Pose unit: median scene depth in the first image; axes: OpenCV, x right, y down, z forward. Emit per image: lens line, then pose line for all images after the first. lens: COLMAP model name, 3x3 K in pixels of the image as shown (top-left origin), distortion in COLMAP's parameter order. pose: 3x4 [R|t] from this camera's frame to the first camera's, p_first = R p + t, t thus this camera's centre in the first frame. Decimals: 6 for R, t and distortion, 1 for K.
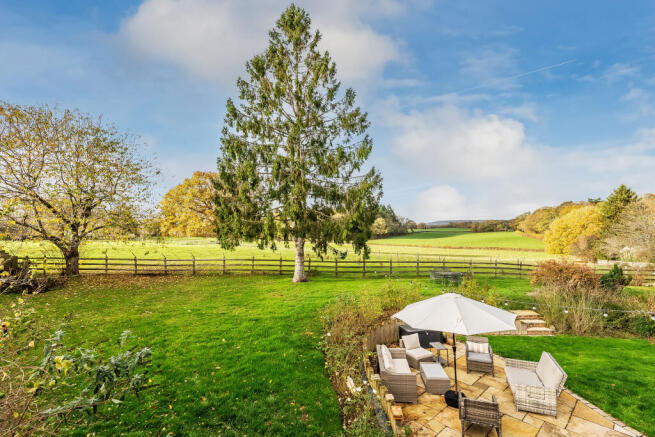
lens RADIAL K [[294.7, 0, 336.0], [0, 294.7, 216.9], [0, 0, 1]] dist [0.000463, 0.000563]
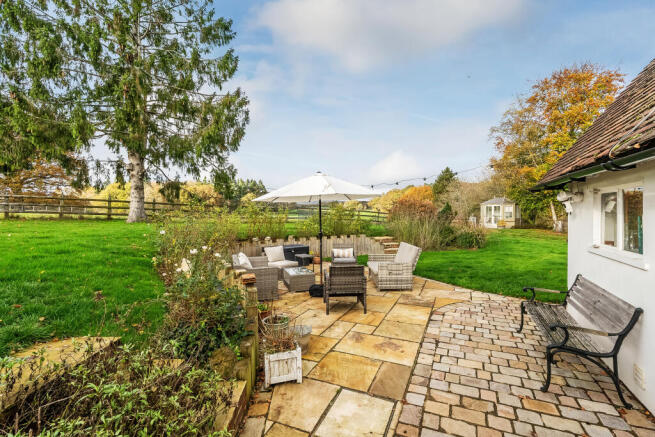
lens RADIAL K [[294.7, 0, 336.0], [0, 294.7, 216.9], [0, 0, 1]] dist [0.000463, 0.000563]
pose [[0.910073, 0.013384, 0.414232, 0.034906], [-0.031764, 0.998791, 0.037516, 0.169309], [-0.413229, -0.047300, 0.909398, 0.081781]]
